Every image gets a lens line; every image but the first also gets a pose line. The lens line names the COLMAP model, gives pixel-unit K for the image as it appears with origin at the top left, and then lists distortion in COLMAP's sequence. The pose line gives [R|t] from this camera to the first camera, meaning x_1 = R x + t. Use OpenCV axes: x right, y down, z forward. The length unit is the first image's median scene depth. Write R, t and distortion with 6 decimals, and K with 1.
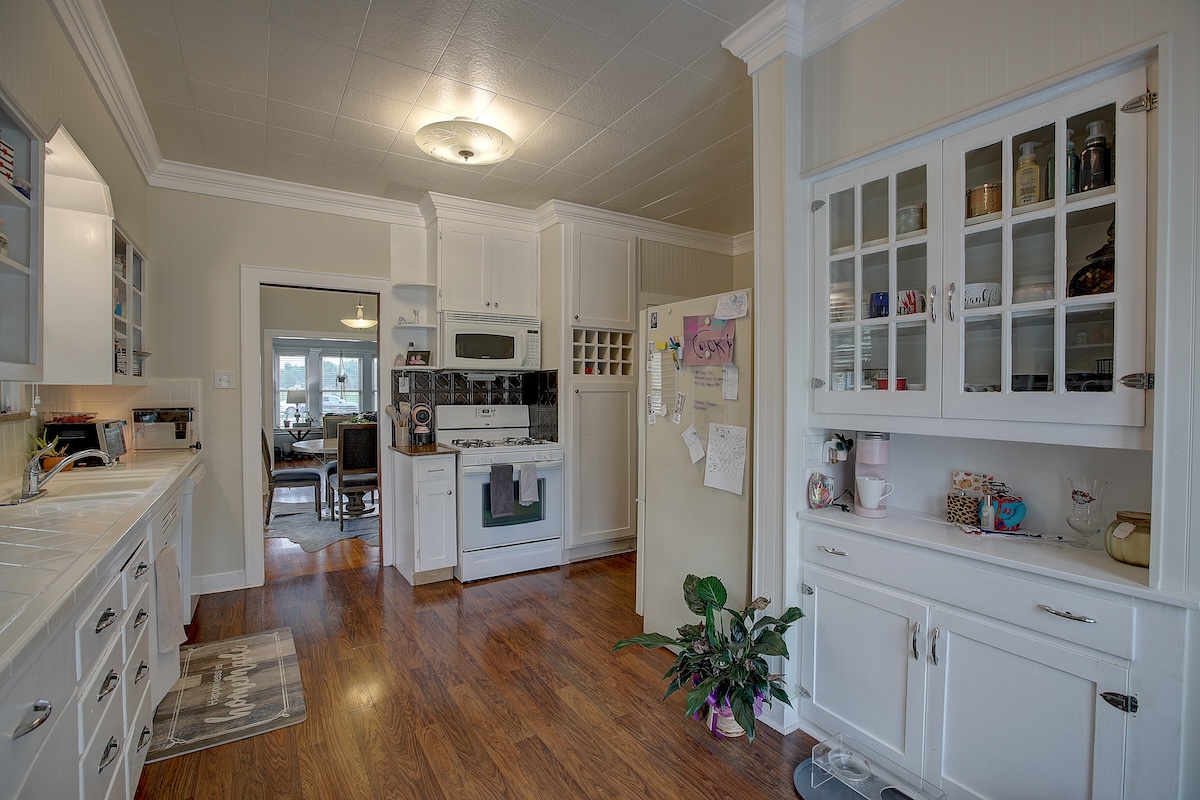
lens RADIAL K [[538.2, 0, 598.1], [0, 538.2, 400.4], [0, 0, 1]] dist [-0.063946, 0.020608]
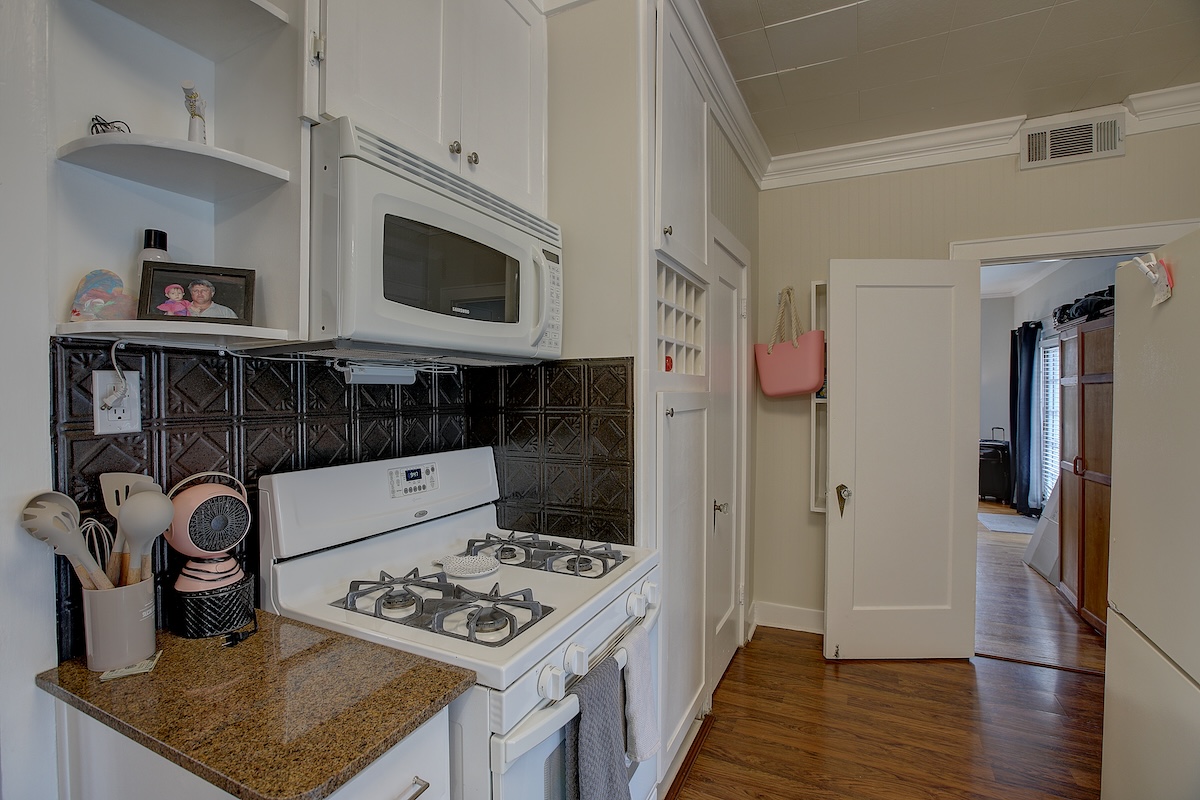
lens RADIAL K [[538.2, 0, 598.1], [0, 538.2, 400.4], [0, 0, 1]] dist [-0.063946, 0.020608]
pose [[0.861678, -0.010352, 0.507351, -0.300903], [0.013204, 0.999911, -0.002023, -0.026788], [-0.507284, 0.008443, 0.861737, 0.699966]]
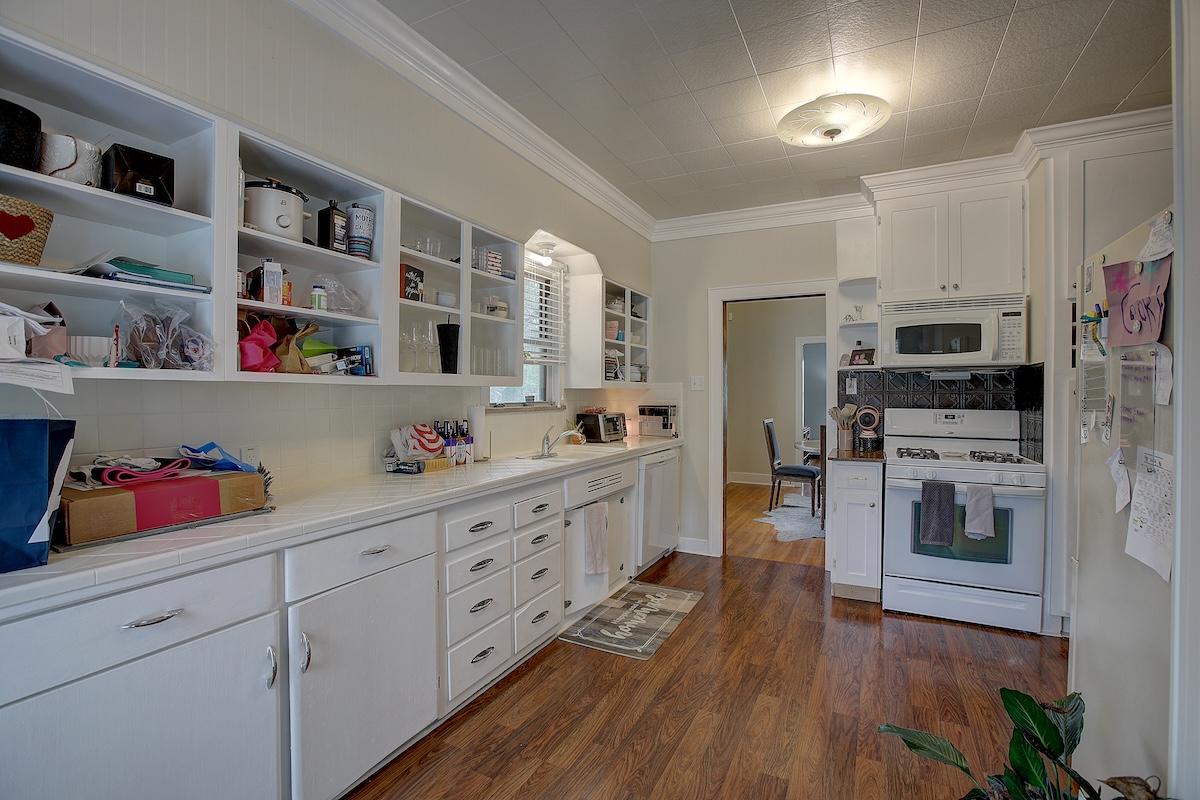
lens RADIAL K [[538.2, 0, 598.1], [0, 538.2, 400.4], [0, 0, 1]] dist [-0.063946, 0.020608]
pose [[0.495985, 0.009047, -0.868284, 0.239653], [-0.012794, 0.999913, 0.003110, -0.000679], [0.868237, 0.009567, 0.496057, 0.140945]]
